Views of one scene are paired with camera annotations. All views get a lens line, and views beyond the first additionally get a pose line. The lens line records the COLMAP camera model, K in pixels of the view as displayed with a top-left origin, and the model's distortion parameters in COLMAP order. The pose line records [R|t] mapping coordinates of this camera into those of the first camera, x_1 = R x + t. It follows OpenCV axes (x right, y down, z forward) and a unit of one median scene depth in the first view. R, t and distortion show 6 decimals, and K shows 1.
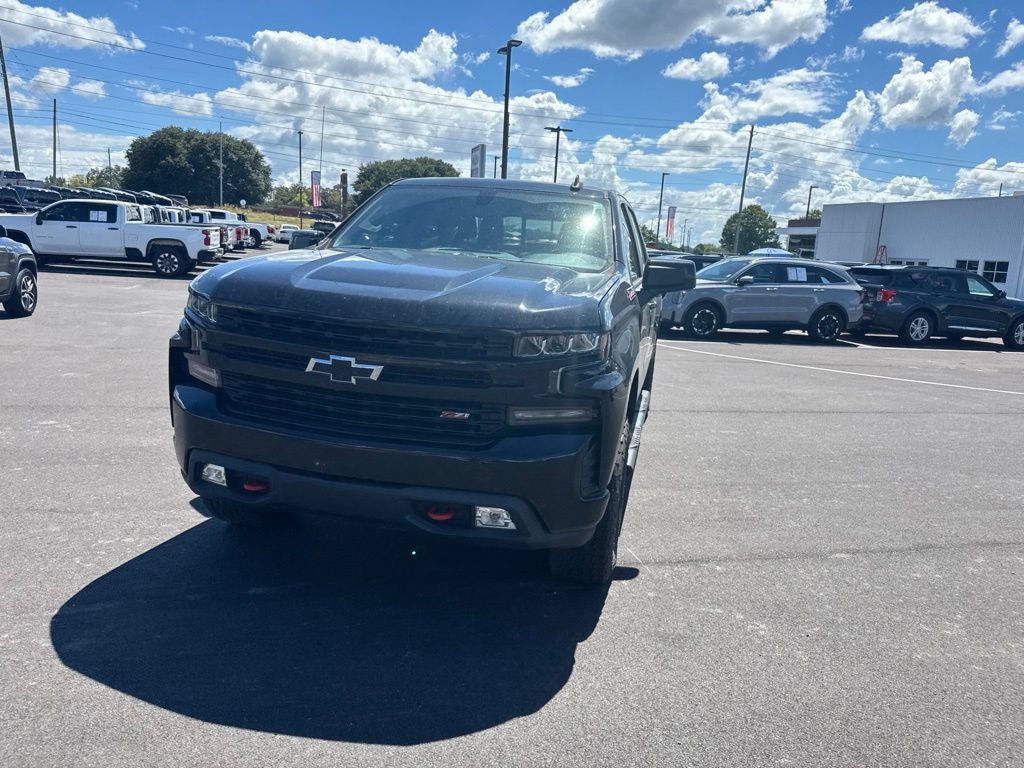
lens RADIAL K [[717.2, 0, 501.3], [0, 717.2, 384.5], [0, 0, 1]] dist [0.054561, -0.085756]
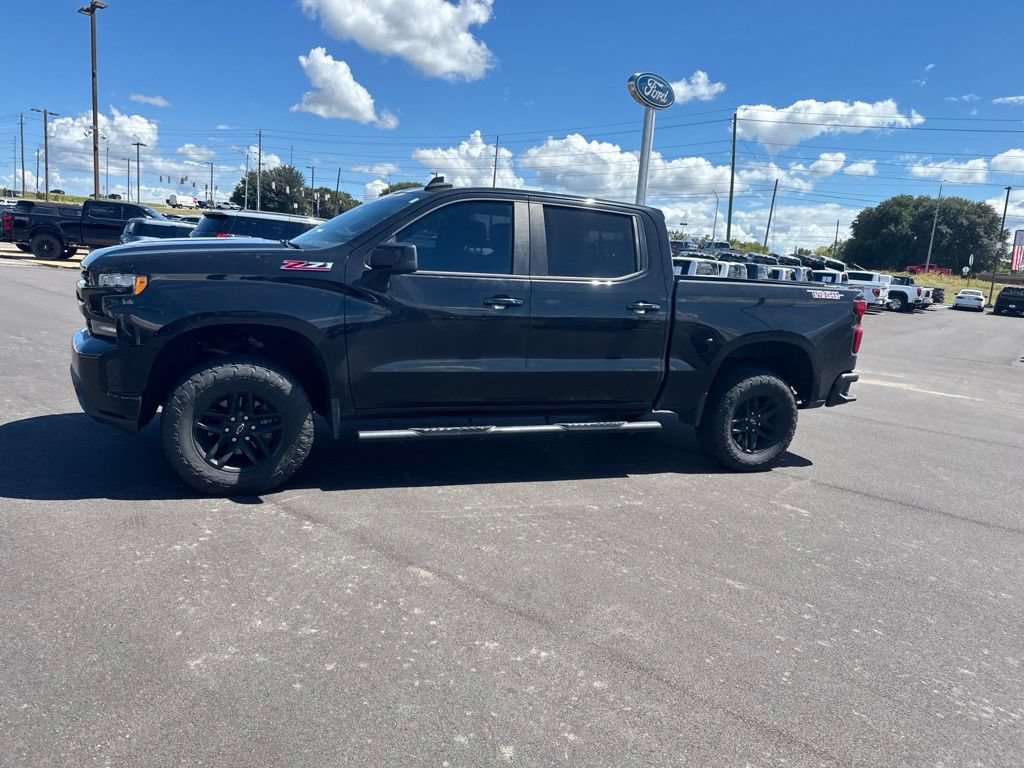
lens RADIAL K [[710.4, 0, 504.1], [0, 710.4, 379.1], [0, 0, 1]] dist [0.048964, -0.069448]
pose [[0.603260, 0.115785, -0.789095, 0.352817], [-0.192253, 0.981341, -0.002984, -0.001981], [0.774026, 0.153506, 0.614263, 0.155308]]
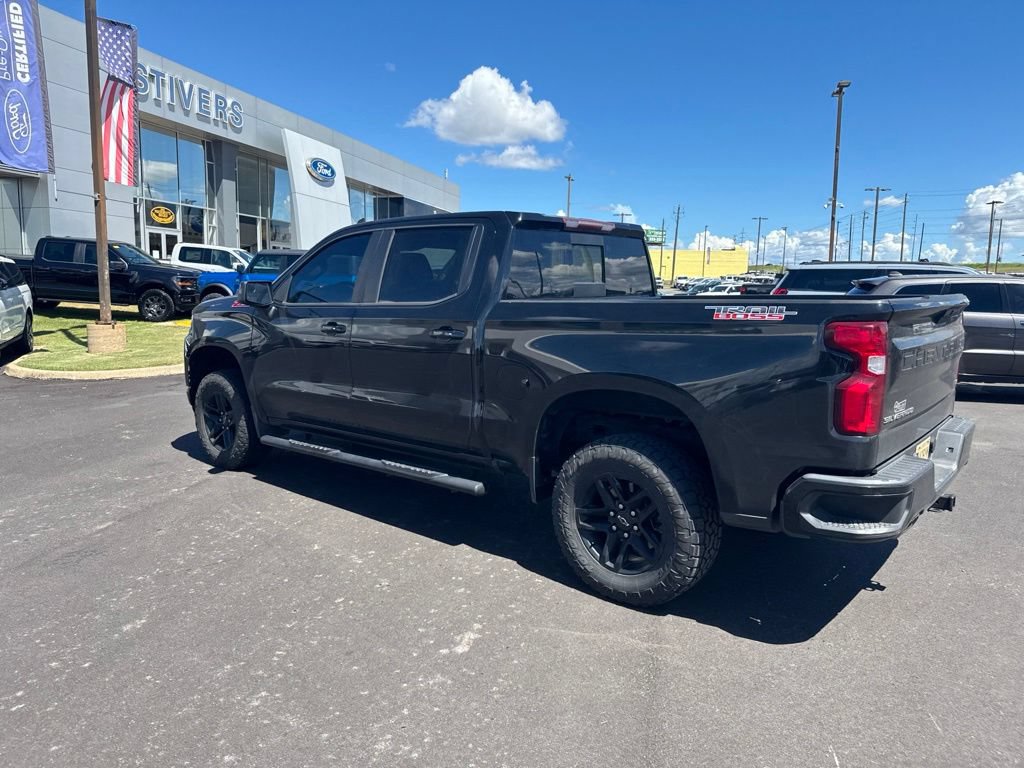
lens RADIAL K [[710.4, 0, 504.1], [0, 710.4, 379.1], [0, 0, 1]] dist [0.048964, -0.069448]
pose [[-0.429354, 0.045720, -0.901978, 0.362735], [-0.210821, 0.966053, 0.149321, -0.087548], [0.878185, 0.254268, -0.405140, 0.591577]]
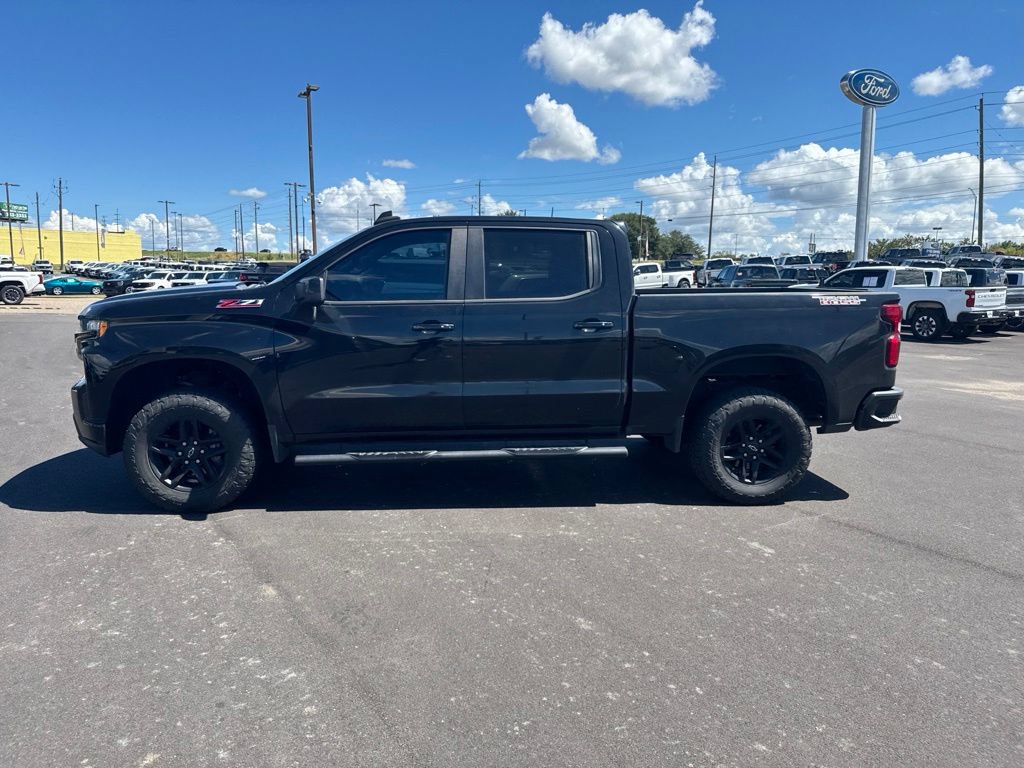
lens RADIAL K [[713.1, 0, 501.6], [0, 713.1, 375.9], [0, 0, 1]] dist [0.046843, -0.068605]
pose [[0.335391, 0.063900, -0.939910, 0.418158], [-0.168720, 0.985641, 0.006804, -0.024538], [0.926848, 0.156299, 0.341356, 0.278168]]
